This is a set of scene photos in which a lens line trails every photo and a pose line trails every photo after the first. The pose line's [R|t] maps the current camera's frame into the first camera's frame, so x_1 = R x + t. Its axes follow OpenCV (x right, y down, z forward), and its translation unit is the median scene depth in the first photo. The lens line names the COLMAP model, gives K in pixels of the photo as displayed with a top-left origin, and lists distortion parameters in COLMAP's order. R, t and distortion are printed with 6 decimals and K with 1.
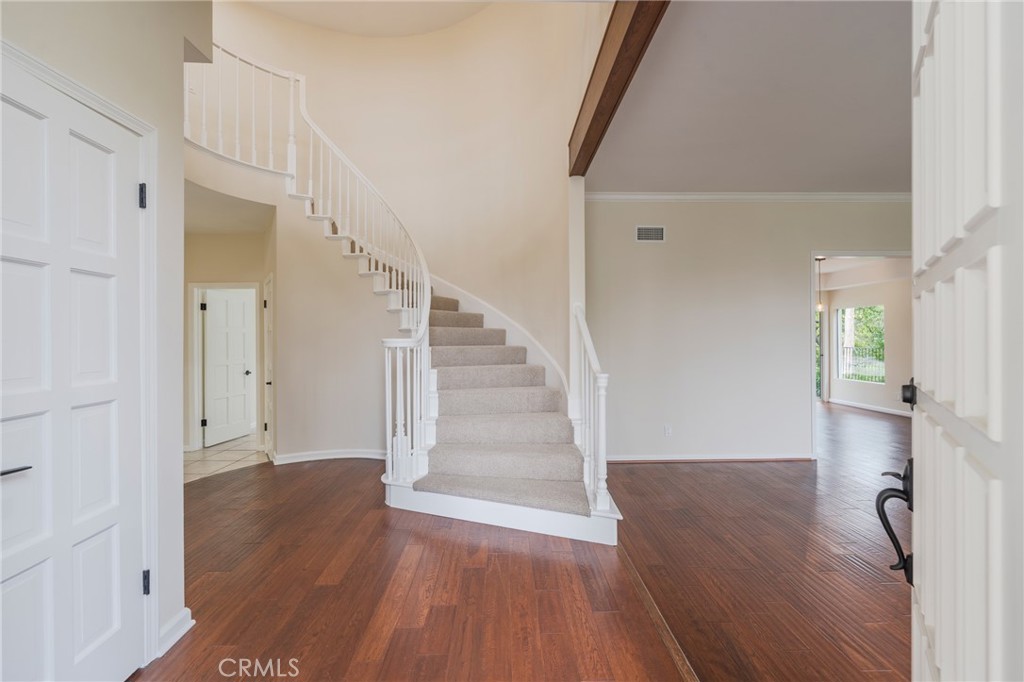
lens RADIAL K [[415.4, 0, 513.2], [0, 415.4, 338.9], [0, 0, 1]] dist [-0.001971, -0.000439]
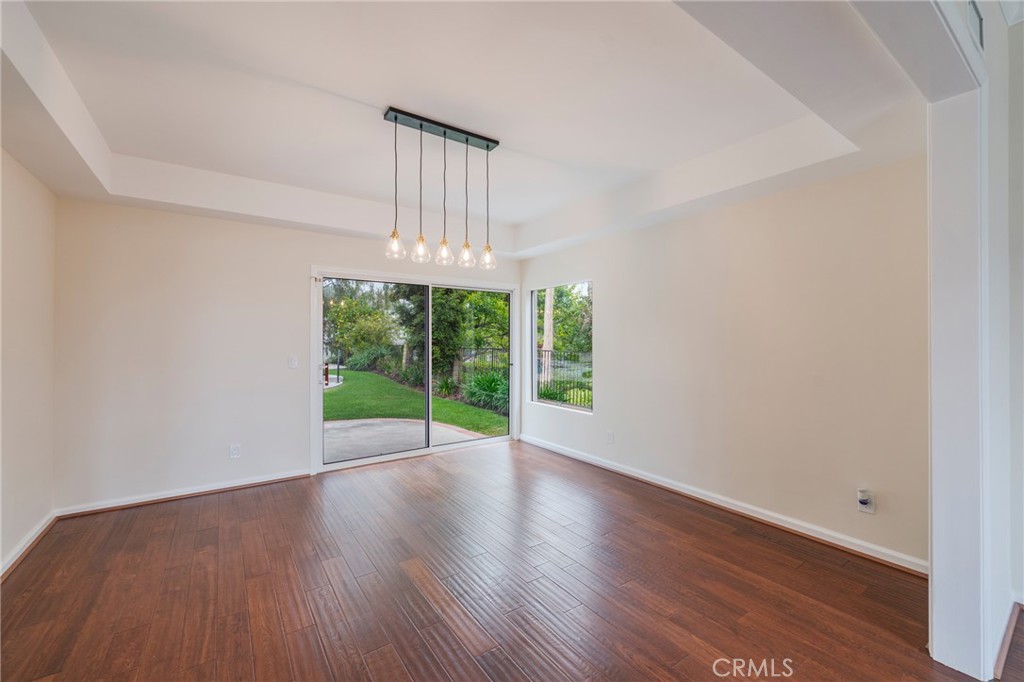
lens RADIAL K [[415.4, 0, 512.8], [0, 415.4, 340.0], [0, 0, 1]] dist [-0.001971, -0.000439]
pose [[0.830355, 0.006506, 0.557197, 0.260970], [-0.006178, 0.999978, -0.002469, 0.002440], [-0.557201, -0.001393, 0.830376, 0.316020]]
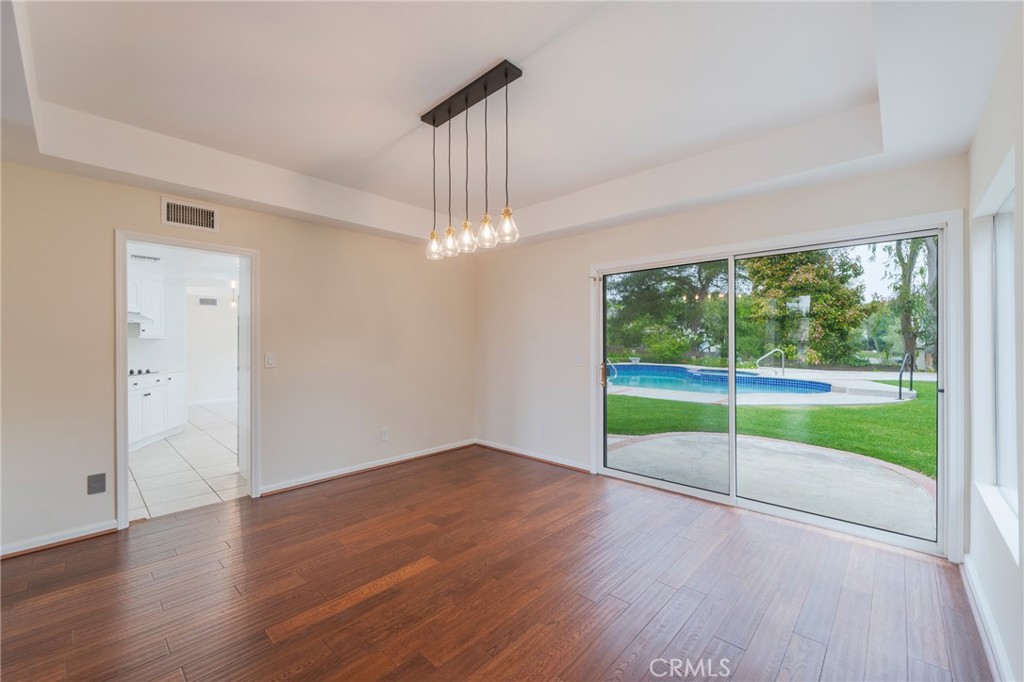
lens RADIAL K [[415.4, 0, 510.0], [0, 415.4, 333.6], [0, 0, 1]] dist [-0.001971, -0.000439]
pose [[0.713709, -0.007913, -0.700398, 0.488357], [-0.001935, 0.999910, -0.013269, 0.002921], [0.700440, 0.010825, 0.713630, 0.390602]]
